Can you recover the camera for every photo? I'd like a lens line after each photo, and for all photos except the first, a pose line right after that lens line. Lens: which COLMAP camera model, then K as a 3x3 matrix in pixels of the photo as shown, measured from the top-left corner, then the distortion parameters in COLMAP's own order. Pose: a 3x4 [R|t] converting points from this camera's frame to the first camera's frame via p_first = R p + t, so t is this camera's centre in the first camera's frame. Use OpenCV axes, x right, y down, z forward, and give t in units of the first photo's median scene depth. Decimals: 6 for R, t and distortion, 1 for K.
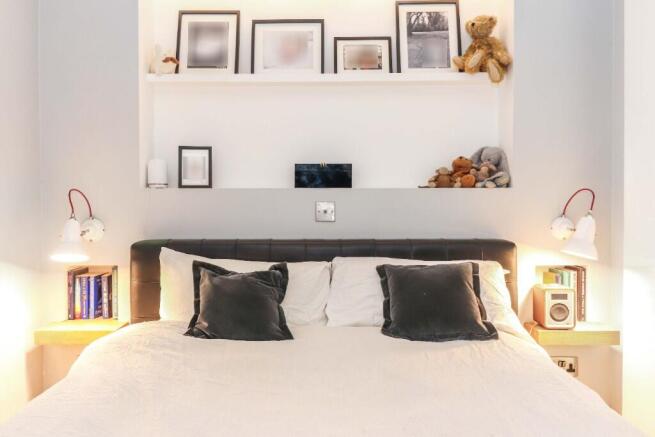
lens RADIAL K [[531.0, 0, 328.5], [0, 531.0, 212.2], [0, 0, 1]] dist [0.000407, -0.012660]
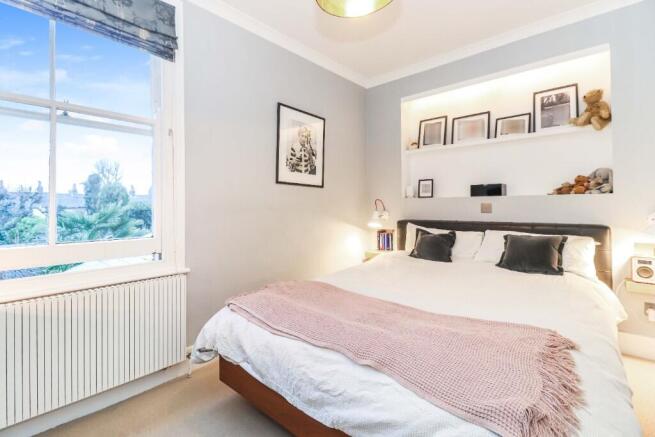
lens RADIAL K [[305.6, 0, 327.5], [0, 305.6, 214.9], [0, 0, 1]] dist [0.003824, -0.003644]
pose [[0.750528, 0.015153, -0.660665, 0.308148], [-0.001220, 0.999767, 0.021544, 0.001196], [0.660838, -0.015363, 0.750372, -0.275201]]
